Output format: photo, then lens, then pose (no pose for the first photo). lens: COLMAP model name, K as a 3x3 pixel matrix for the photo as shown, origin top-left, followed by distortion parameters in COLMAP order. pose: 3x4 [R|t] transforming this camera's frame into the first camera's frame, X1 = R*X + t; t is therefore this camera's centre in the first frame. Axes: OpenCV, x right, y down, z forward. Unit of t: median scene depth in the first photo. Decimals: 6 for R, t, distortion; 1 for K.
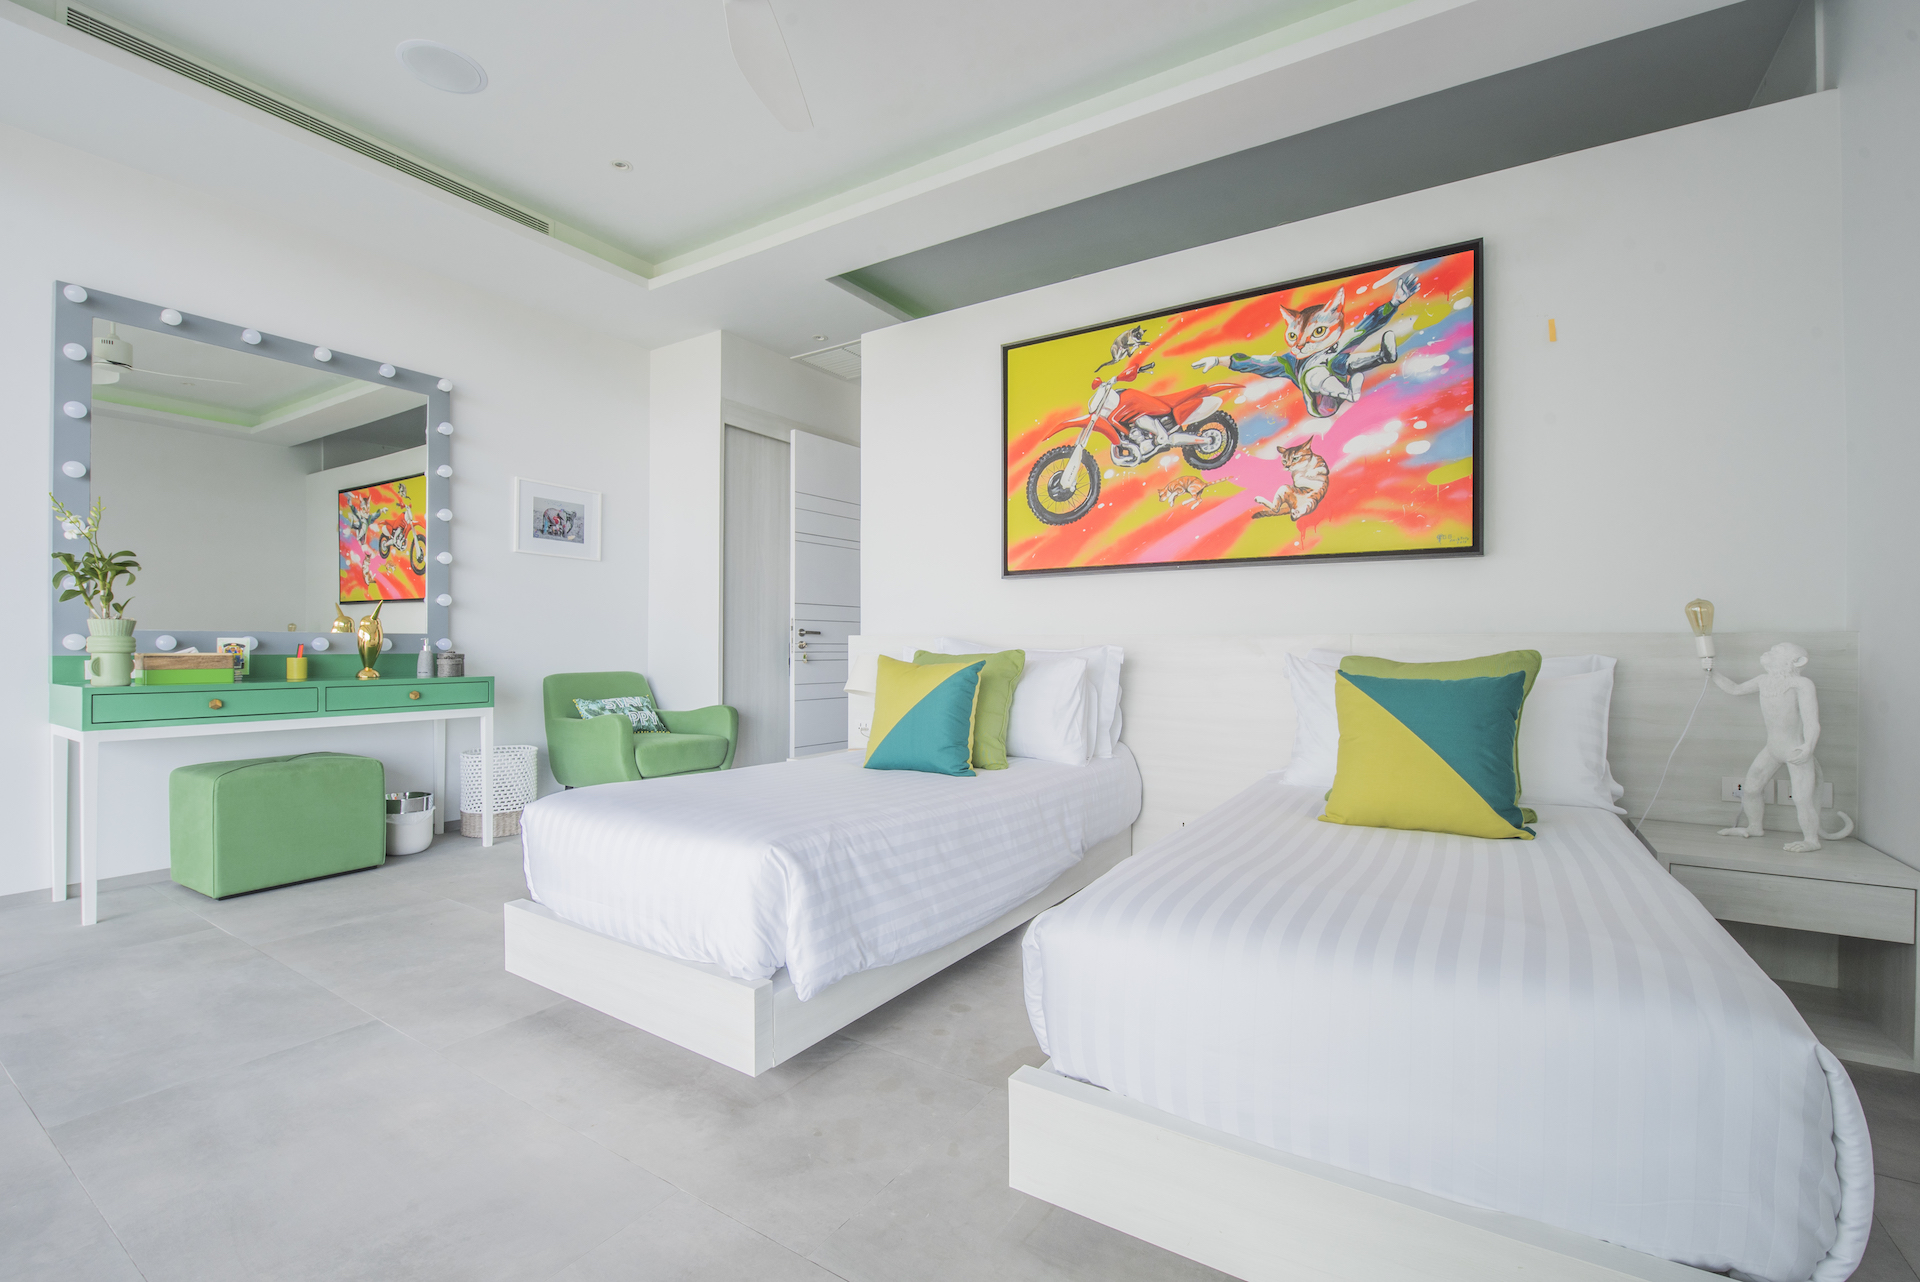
lens RADIAL K [[820.6, 0, 960.5], [0, 820.6, 643.4], [0, 0, 1]] dist [-0.004578, -0.000483]
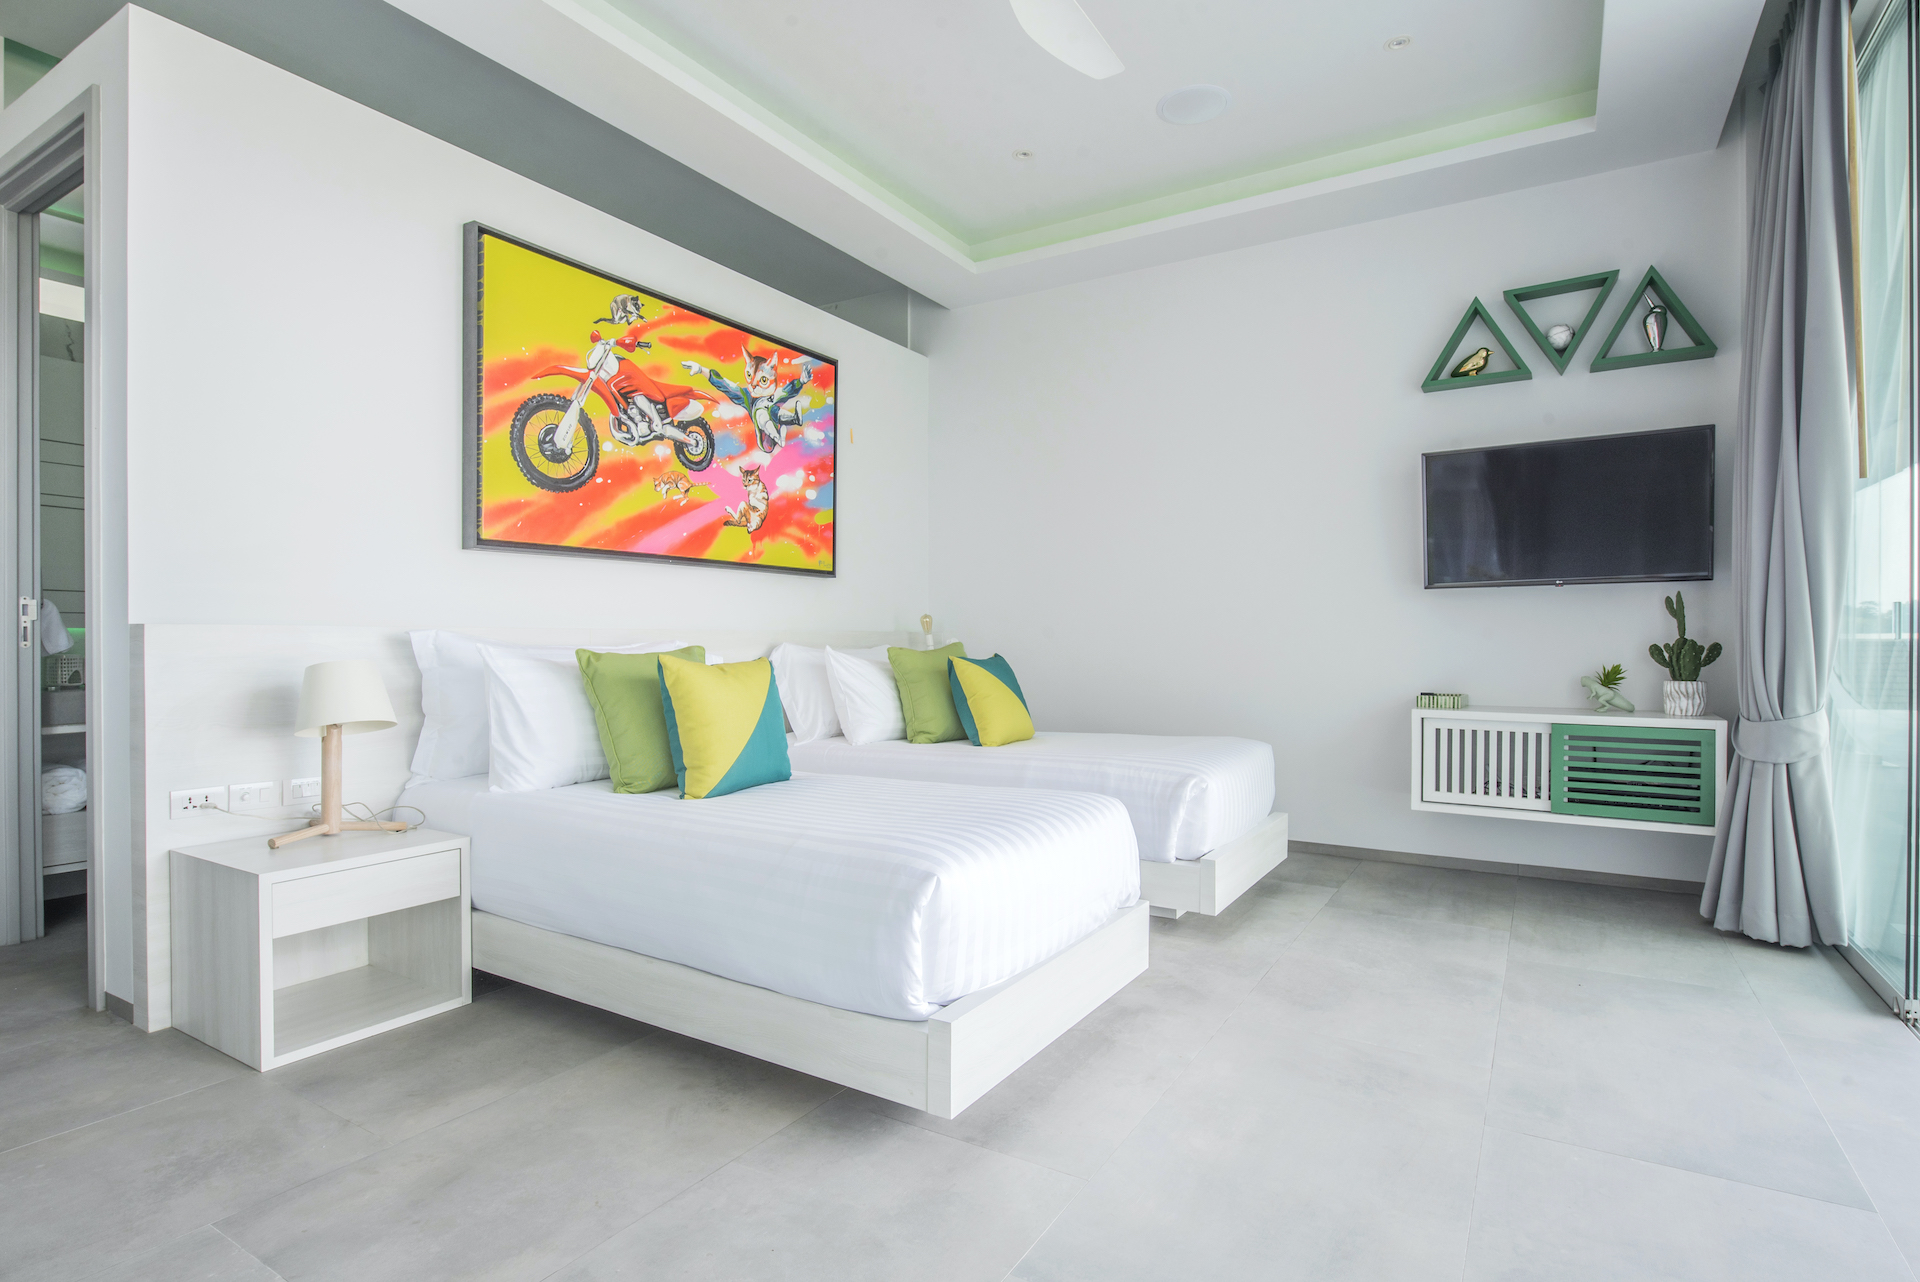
lens RADIAL K [[965.5, 0, 960.3], [0, 965.5, 644.2], [0, 0, 1]] dist [-0.001932, 0.000005]
pose [[-0.014484, -0.009241, 0.999852, -0.920716], [-0.003057, 0.999953, 0.009197, -0.004858], [-0.999890, -0.002923, -0.014511, 0.677371]]
